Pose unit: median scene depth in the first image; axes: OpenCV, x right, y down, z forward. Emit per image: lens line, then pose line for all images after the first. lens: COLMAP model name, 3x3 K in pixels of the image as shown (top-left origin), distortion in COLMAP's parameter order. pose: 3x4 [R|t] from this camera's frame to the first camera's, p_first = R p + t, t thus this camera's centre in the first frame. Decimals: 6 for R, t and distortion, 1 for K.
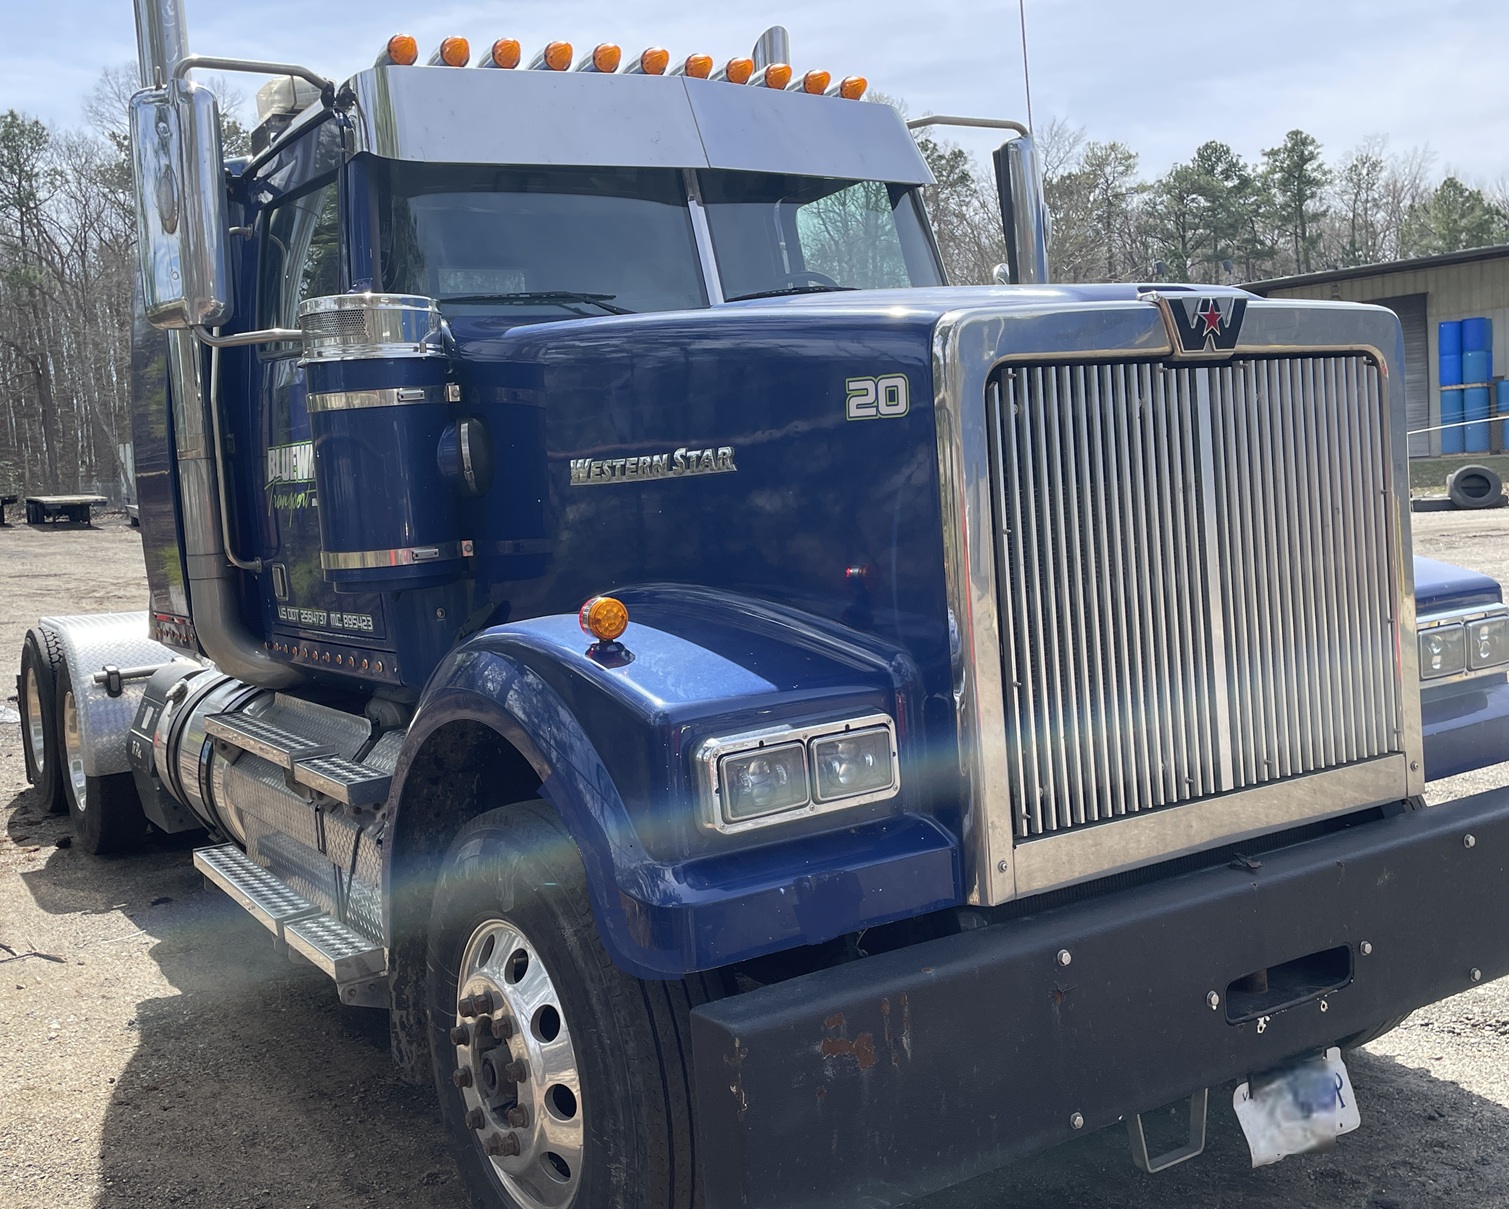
lens RADIAL K [[1548.2, 0, 754.1], [0, 1548.2, 598.0], [0, 0, 1]] dist [0.057956, 0.000000]
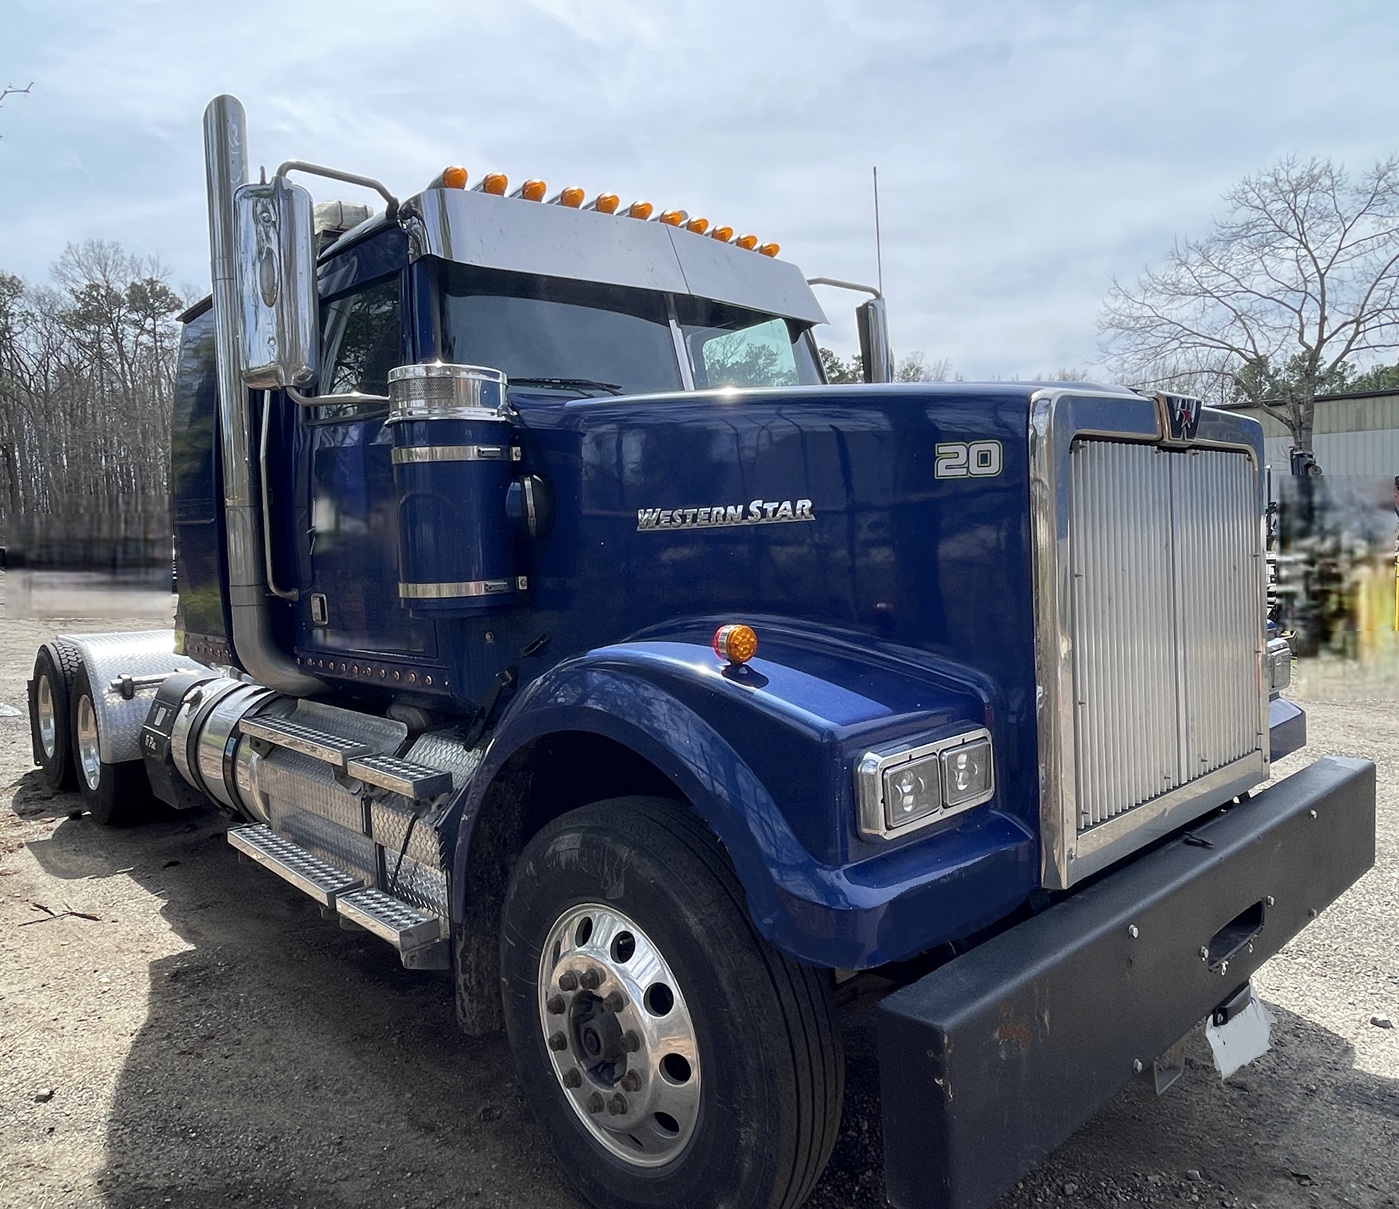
lens RADIAL K [[994.0, 0, 699.3], [0, 994.0, 607.8], [0, 0, 1]] dist [0.001604, -0.003888]
pose [[0.980822, 0.018302, 0.194044, -0.195958], [-0.014034, 0.999629, -0.023344, 0.003236], [-0.194399, 0.020173, 0.980715, 0.216443]]
